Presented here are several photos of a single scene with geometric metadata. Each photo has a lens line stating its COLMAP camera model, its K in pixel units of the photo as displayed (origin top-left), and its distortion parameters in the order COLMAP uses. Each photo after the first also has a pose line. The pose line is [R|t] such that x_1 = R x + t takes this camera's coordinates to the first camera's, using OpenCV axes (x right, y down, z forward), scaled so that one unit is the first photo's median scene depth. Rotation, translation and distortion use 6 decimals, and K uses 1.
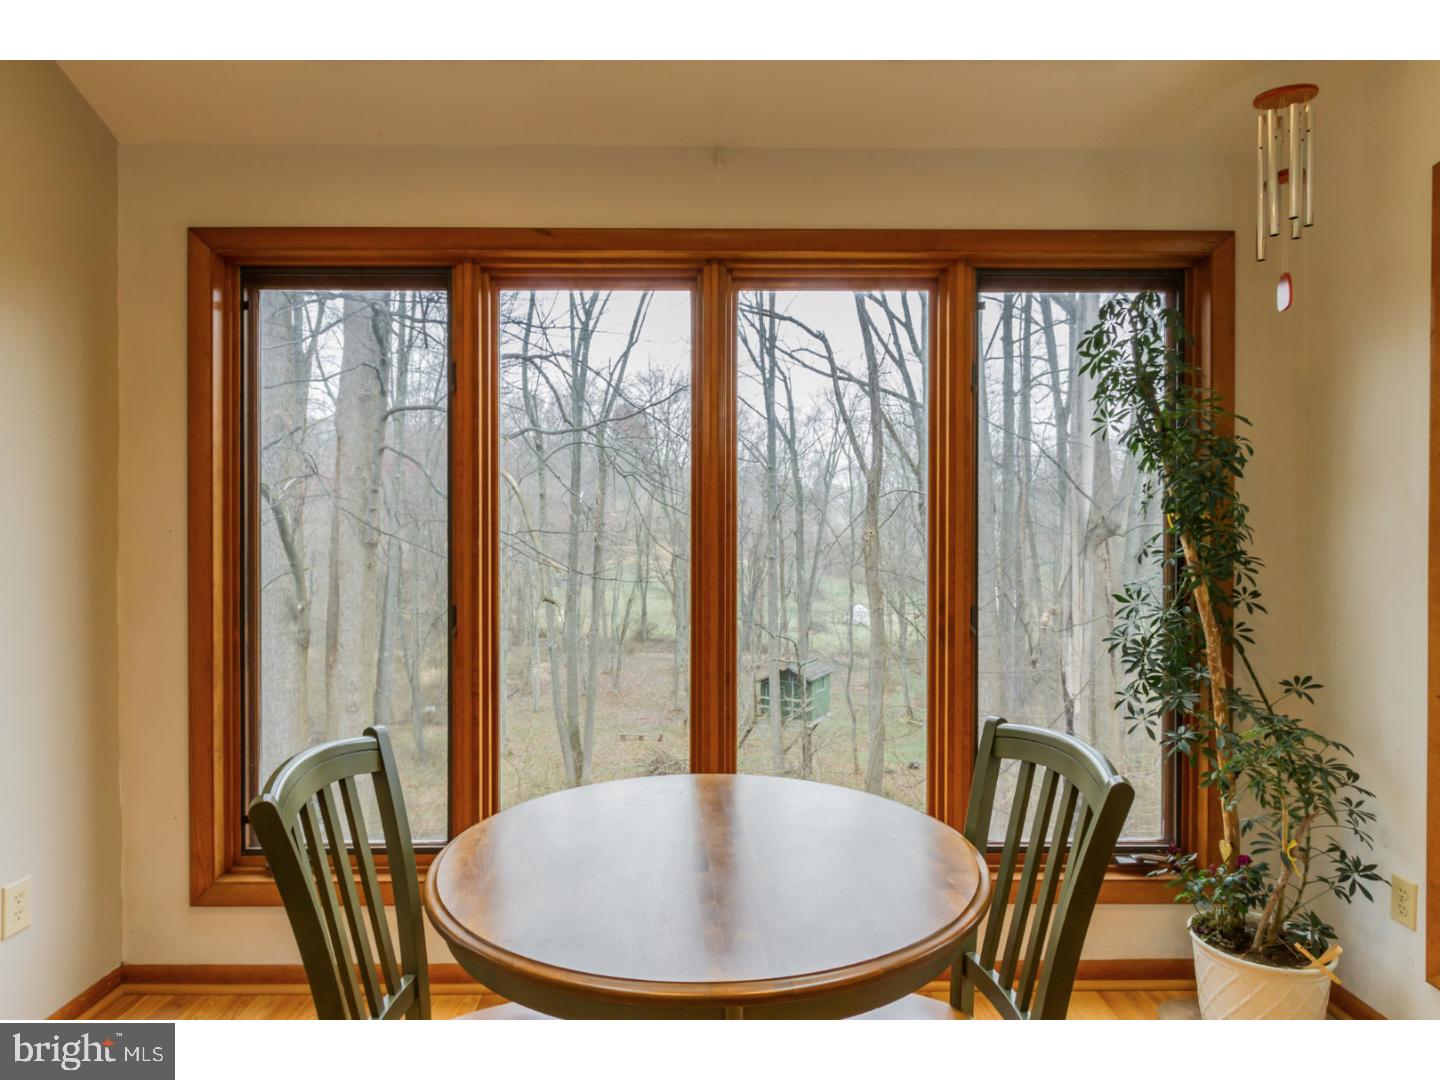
lens RADIAL K [[815.2, 0, 718.2], [0, 815.2, 550.2], [0, 0, 1]] dist [0.021223, -0.019576]
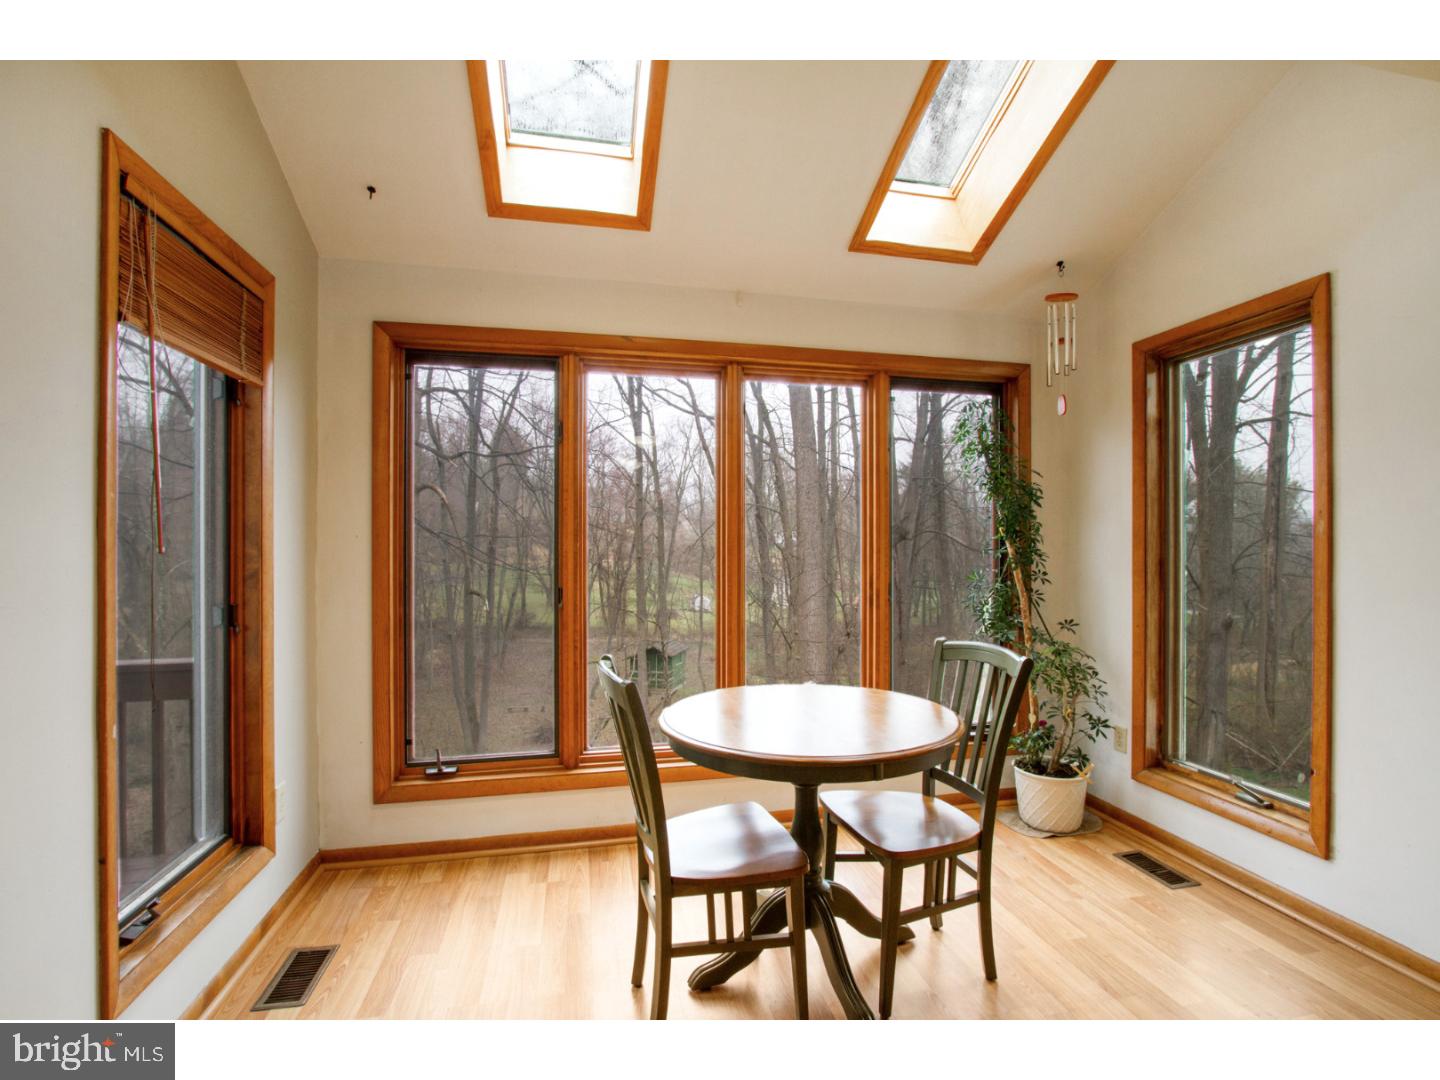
lens RADIAL K [[665.3, 0, 727.4], [0, 665.3, 548.5], [0, 0, 1]] dist [-0.015597, 0.000470]
pose [[0.978378, -0.002272, 0.206811, -0.288049], [0.003155, 0.999987, -0.003939, 0.003363], [-0.206800, 0.004506, 0.978373, -0.234837]]
